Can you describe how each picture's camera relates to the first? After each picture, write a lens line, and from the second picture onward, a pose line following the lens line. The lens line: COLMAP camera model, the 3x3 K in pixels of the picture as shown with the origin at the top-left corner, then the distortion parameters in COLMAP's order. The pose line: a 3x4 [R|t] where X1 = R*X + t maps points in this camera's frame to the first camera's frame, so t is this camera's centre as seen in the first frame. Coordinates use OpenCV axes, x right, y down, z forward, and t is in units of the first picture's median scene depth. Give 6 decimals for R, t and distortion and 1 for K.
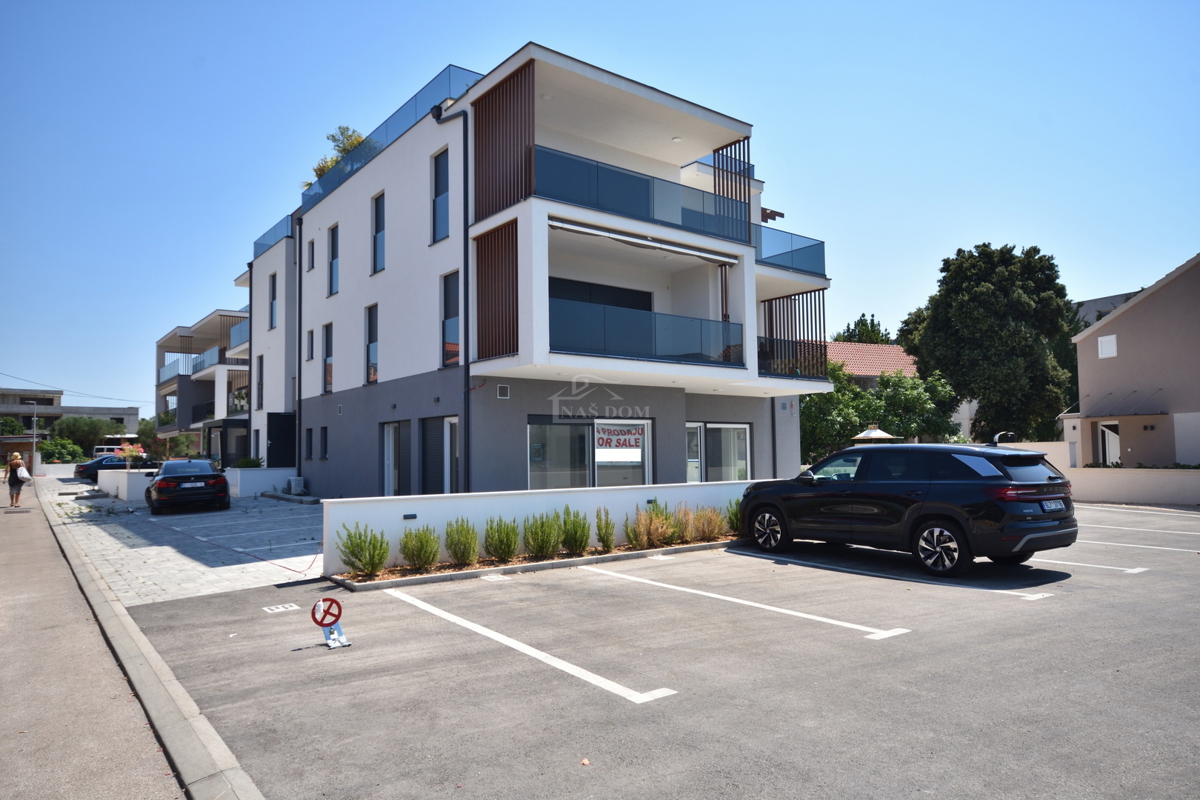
lens RADIAL K [[810.8, 0, 600.0], [0, 810.8, 400.0], [0, 0, 1]] dist [-0.003287, 0.000028]
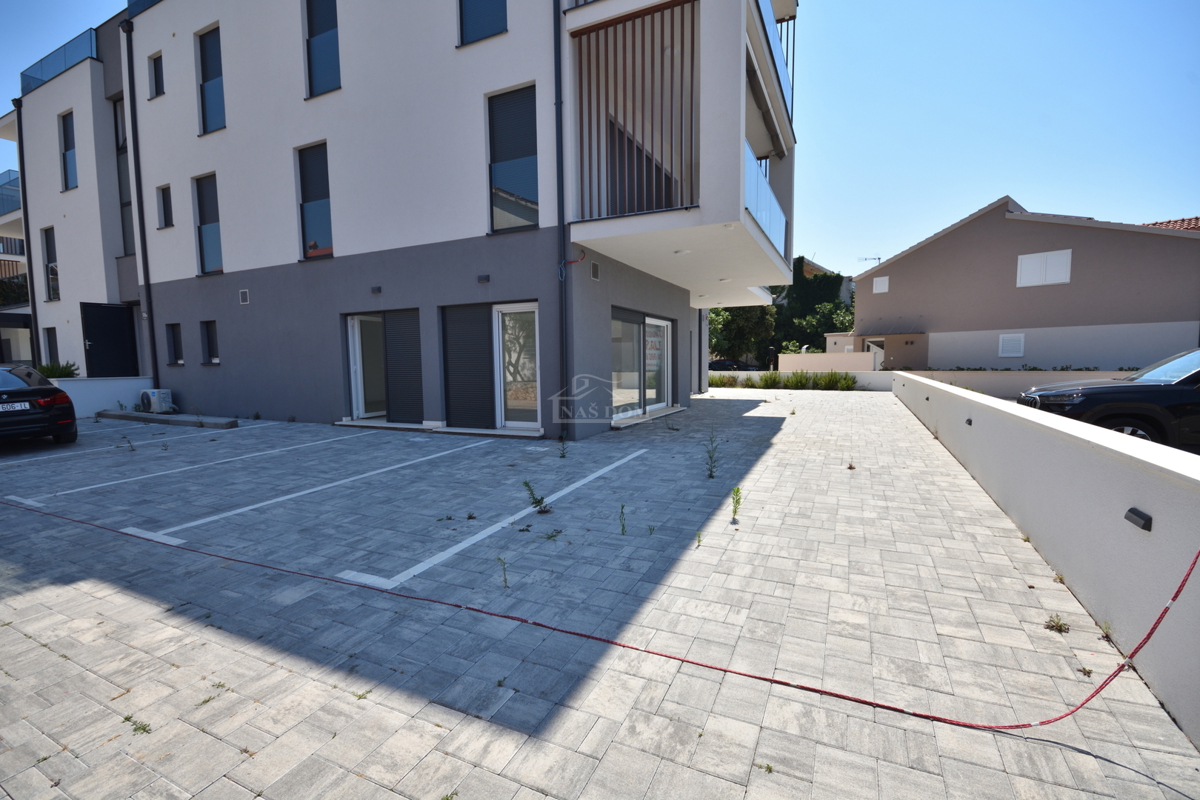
lens RADIAL K [[532.1, 0, 598.5], [0, 532.1, 408.6], [0, 0, 1]] dist [0.024241, -0.020495]
pose [[0.888992, -0.037298, 0.456401, -0.251057], [-0.029985, 0.989797, 0.139294, 0.033615], [-0.456940, -0.137517, 0.878803, 0.398458]]
